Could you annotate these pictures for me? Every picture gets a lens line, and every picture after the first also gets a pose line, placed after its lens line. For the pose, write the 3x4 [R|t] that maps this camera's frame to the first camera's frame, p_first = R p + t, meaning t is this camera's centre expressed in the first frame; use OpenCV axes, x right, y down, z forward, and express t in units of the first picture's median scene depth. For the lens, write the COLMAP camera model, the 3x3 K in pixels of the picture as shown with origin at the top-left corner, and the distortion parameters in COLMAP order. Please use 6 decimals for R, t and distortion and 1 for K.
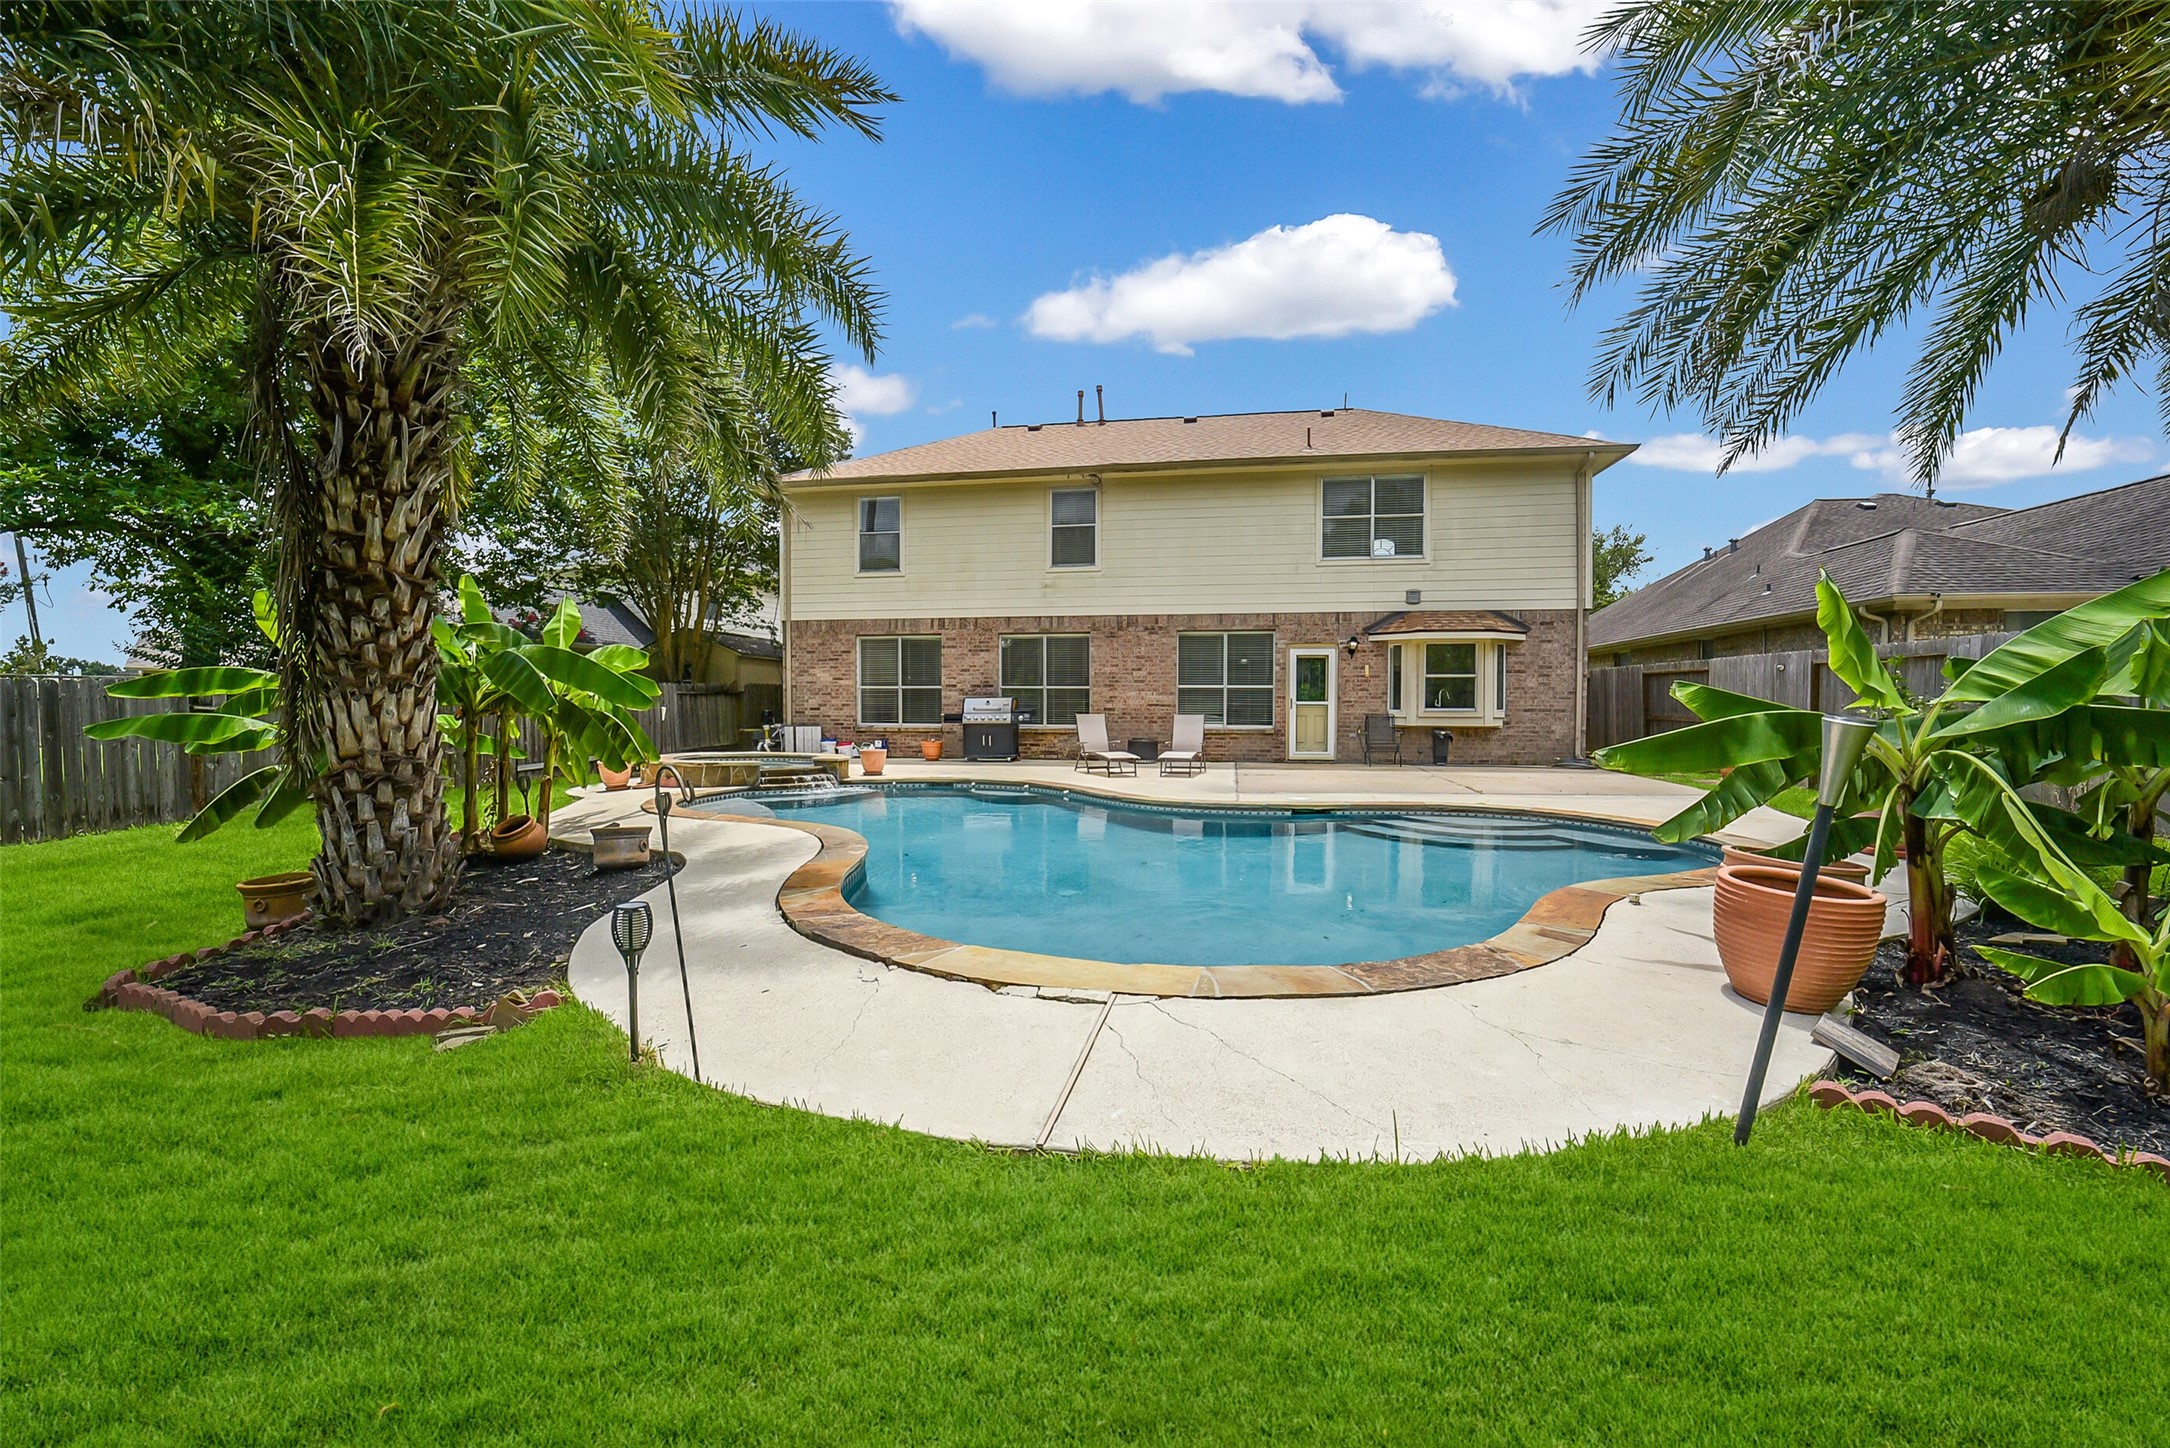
lens RADIAL K [[855.9, 0, 1090.8], [0, 855.9, 728.3], [0, 0, 1]] dist [-0.032990, 0.006886]
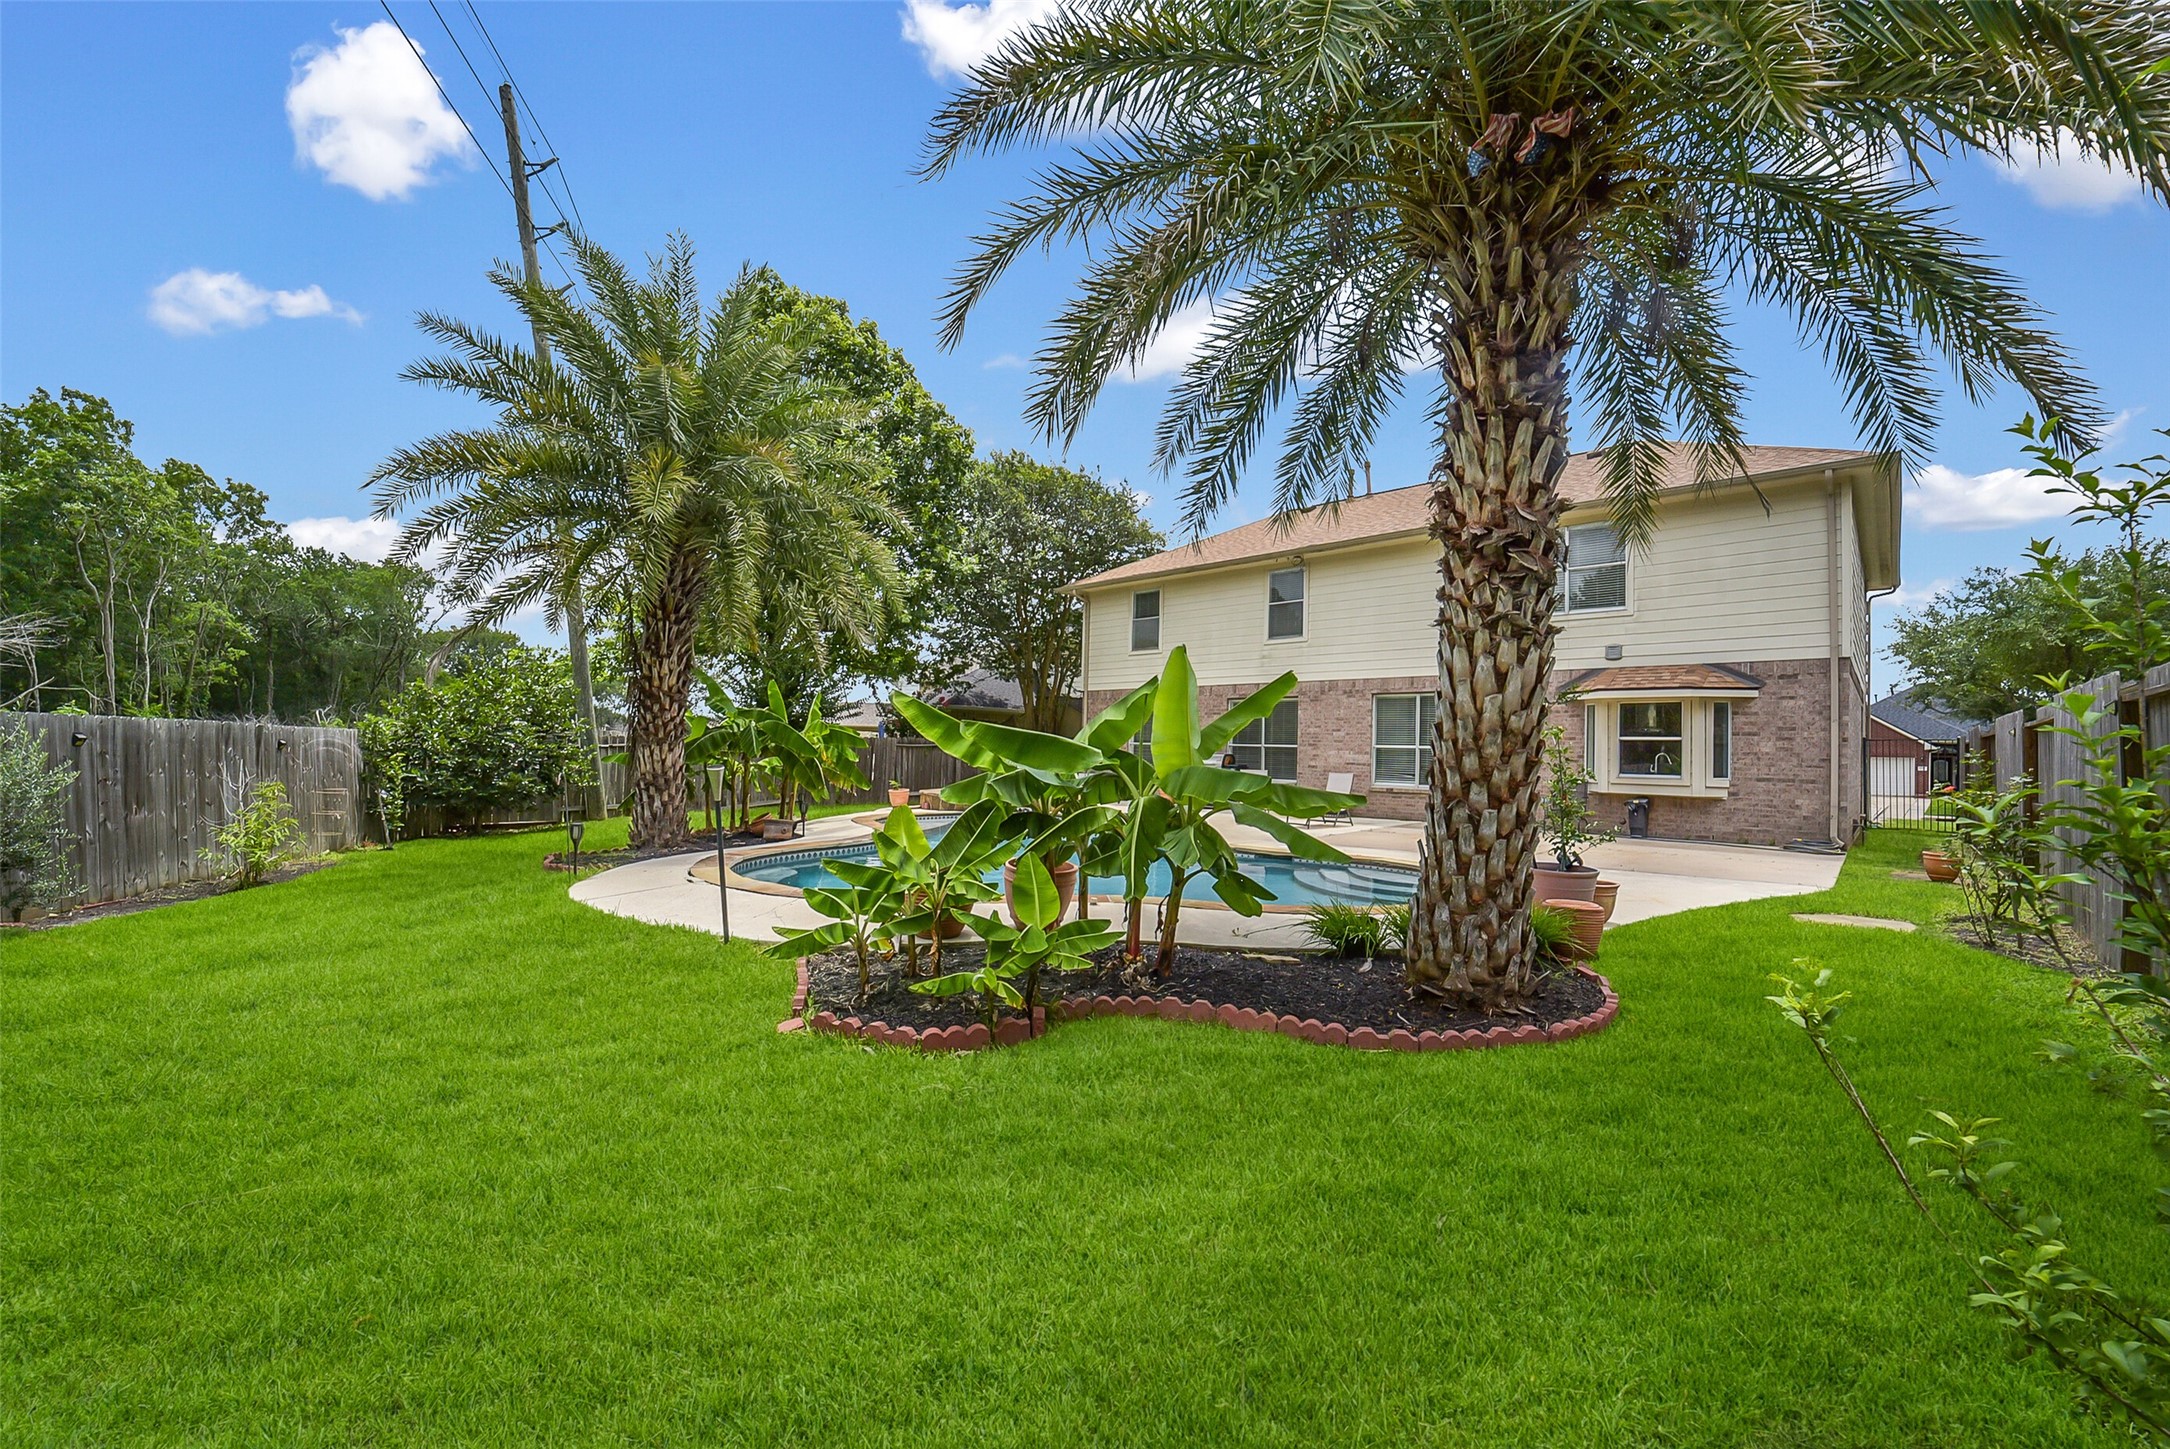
lens RADIAL K [[855.9, 0, 1071.1], [0, 855.9, 731.1], [0, 0, 1]] dist [-0.032990, 0.006886]
pose [[0.826876, 0.002016, -0.562381, 0.416926], [-0.036673, 0.998058, -0.050343, -0.002467], [0.561188, 0.062251, 0.825344, -0.074975]]
